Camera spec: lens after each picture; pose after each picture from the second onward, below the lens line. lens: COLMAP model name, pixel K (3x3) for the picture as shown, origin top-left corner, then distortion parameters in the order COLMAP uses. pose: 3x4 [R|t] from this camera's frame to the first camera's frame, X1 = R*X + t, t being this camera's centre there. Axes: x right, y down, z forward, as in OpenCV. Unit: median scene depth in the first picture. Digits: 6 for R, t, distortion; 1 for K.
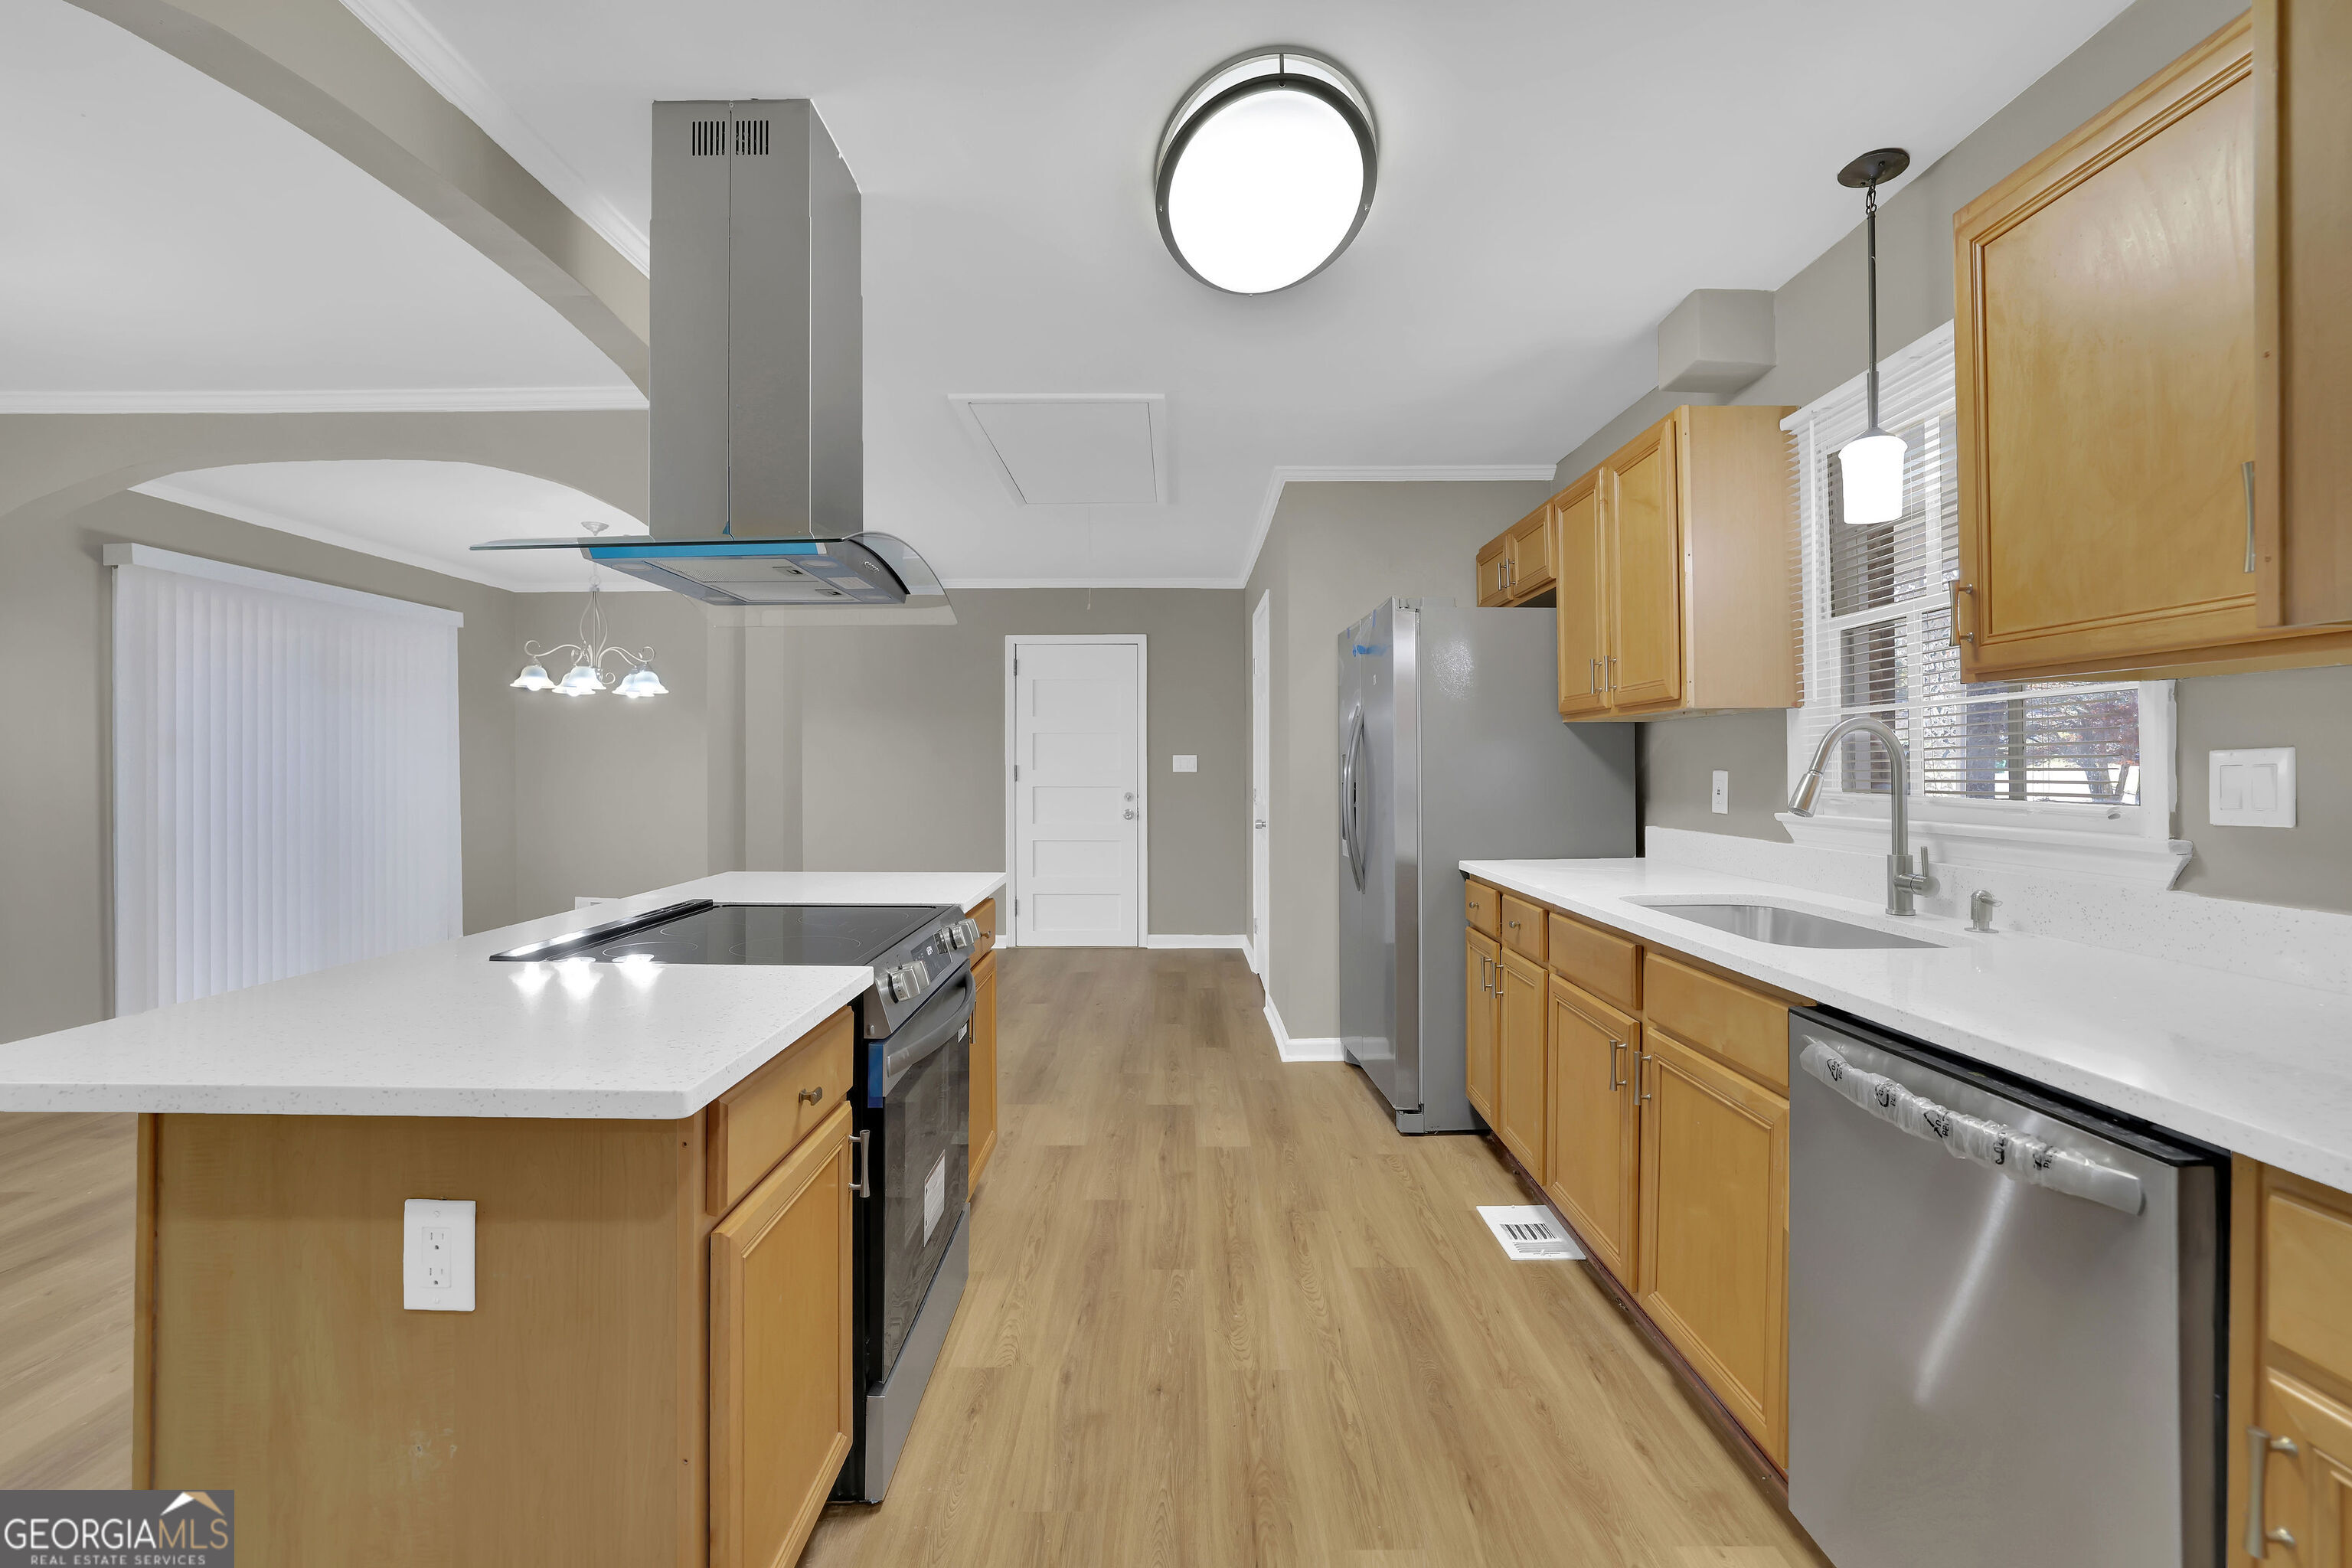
lens RADIAL K [[1033.5, 0, 1171.7], [0, 1033.5, 769.5], [0, 0, 1]] dist [-0.040071, 0.015022]
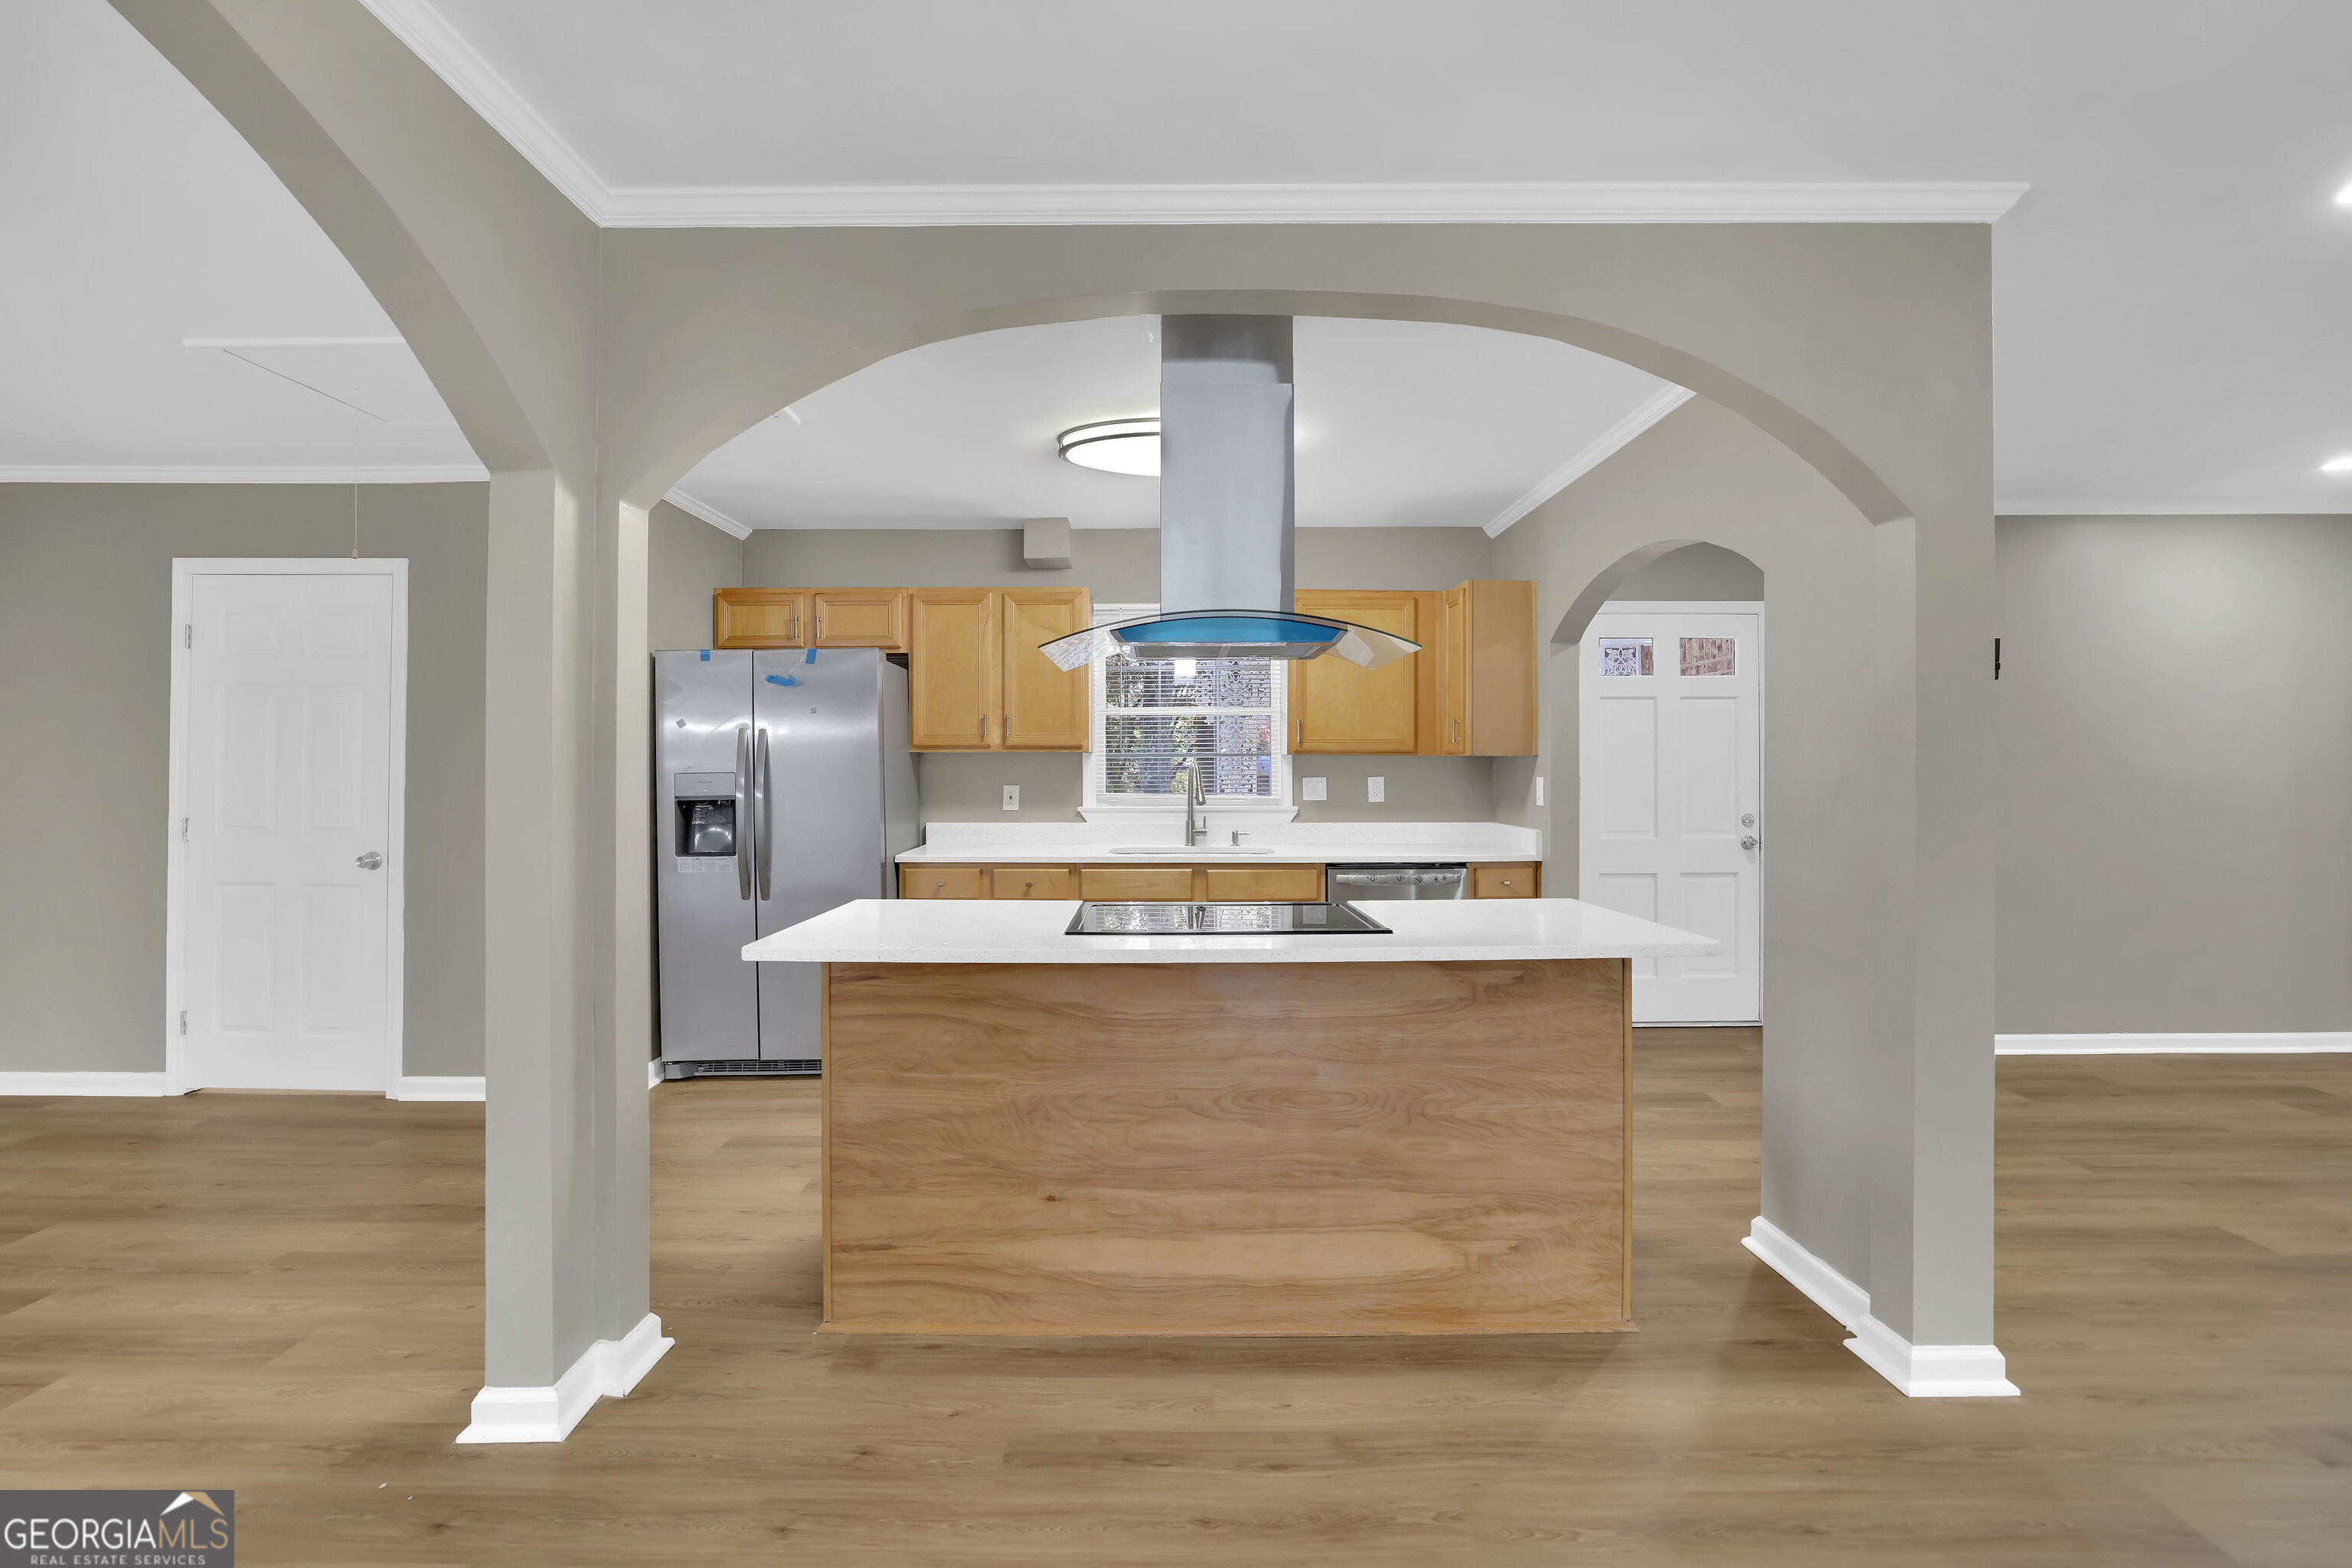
lens RADIAL K [[1033.5, 0, 1170.5], [0, 1033.5, 765.8], [0, 0, 1]] dist [-0.040071, 0.015022]
pose [[-0.001090, 0.007185, 0.999974, -1.186488], [0.002750, 0.999970, -0.007182, -0.017544], [-0.999996, 0.002742, -0.001110, 0.746957]]
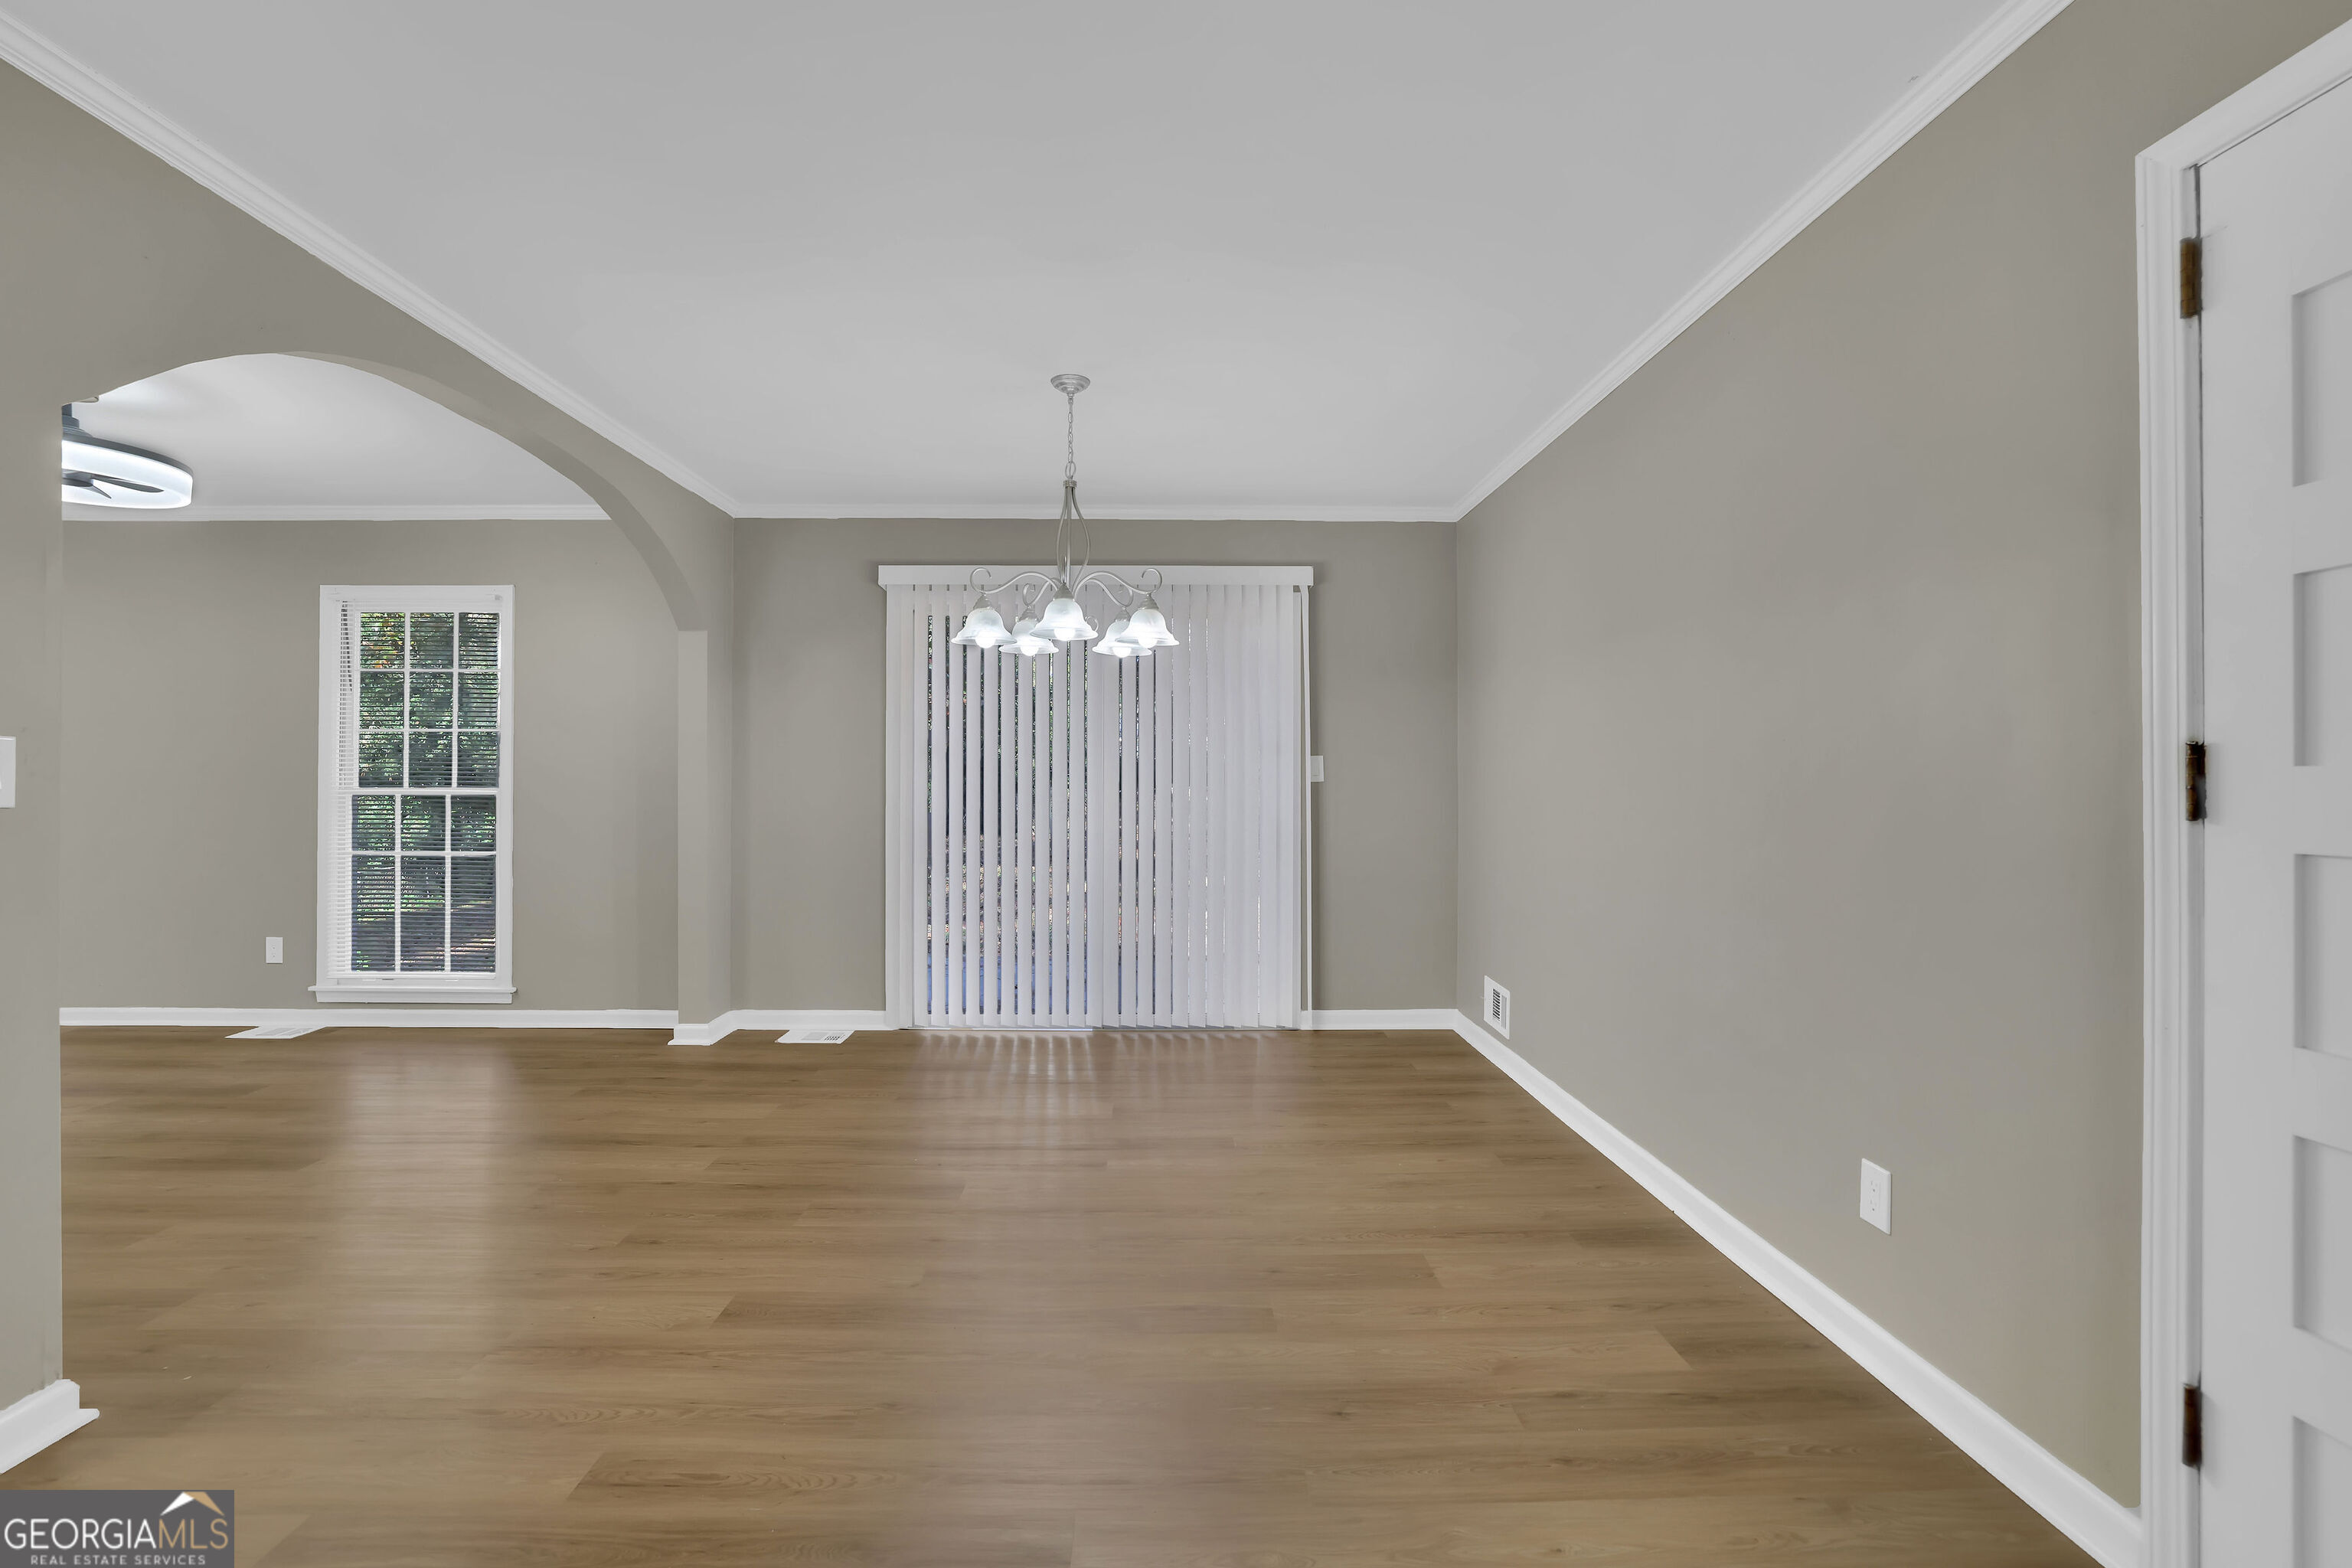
lens RADIAL K [[1033.5, 0, 1181.7], [0, 1033.5, 778.5], [0, 0, 1]] dist [-0.040071, 0.015022]
pose [[0.025893, 0.001481, -0.999664, 0.106142], [-0.005214, 0.999985, 0.001346, 0.011229], [0.999651, 0.005178, 0.025900, 1.862566]]
